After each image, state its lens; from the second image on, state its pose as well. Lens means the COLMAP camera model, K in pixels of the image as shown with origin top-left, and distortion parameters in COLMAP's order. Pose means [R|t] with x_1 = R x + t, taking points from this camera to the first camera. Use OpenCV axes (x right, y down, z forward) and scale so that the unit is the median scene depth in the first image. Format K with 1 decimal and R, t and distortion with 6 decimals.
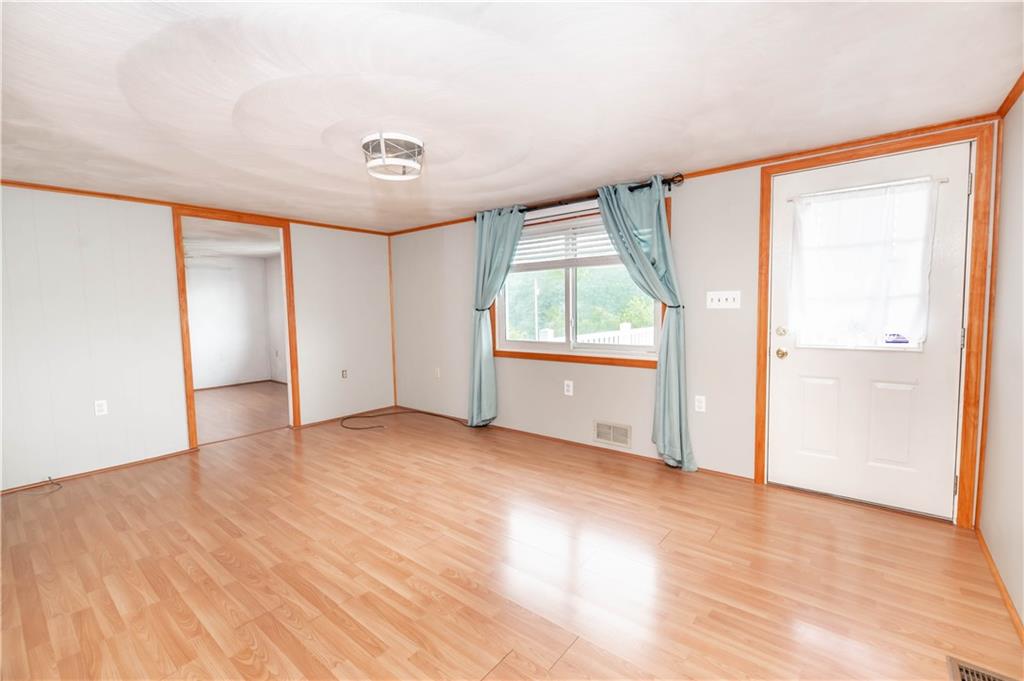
lens RADIAL K [[443.3, 0, 512.6], [0, 443.3, 337.8], [0, 0, 1]] dist [-0.000436, -0.000792]
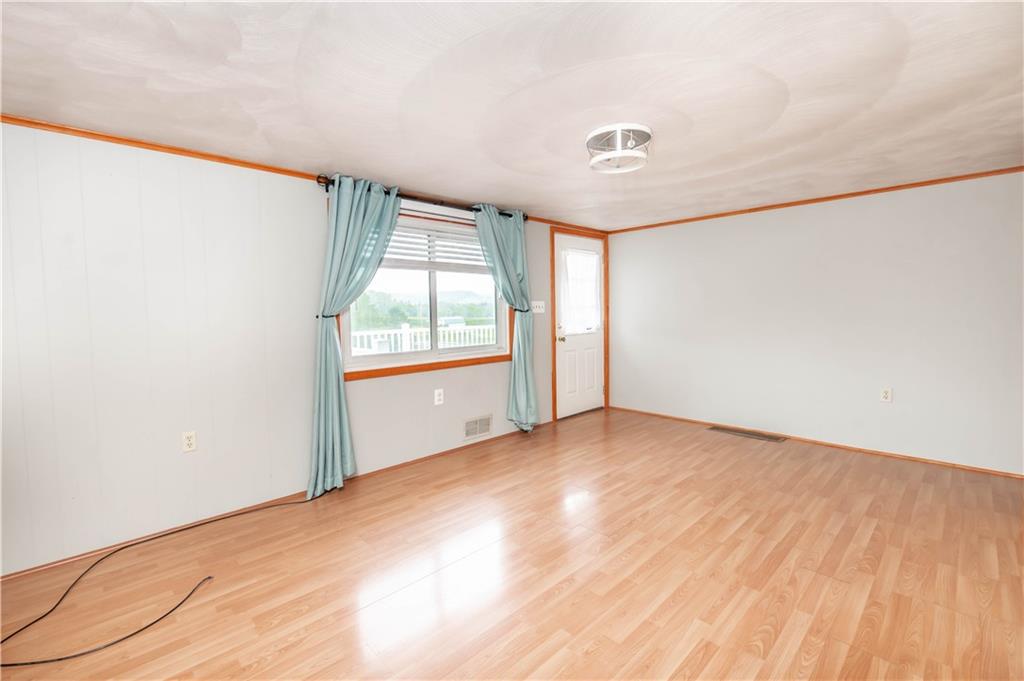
lens RADIAL K [[443.3, 0, 507.3], [0, 443.3, 334.8], [0, 0, 1]] dist [-0.000436, -0.000792]
pose [[0.123613, -0.041473, 0.991464, -1.059380], [0.081392, 0.996184, 0.031522, -0.050254], [-0.988987, 0.076801, 0.126516, 0.967304]]
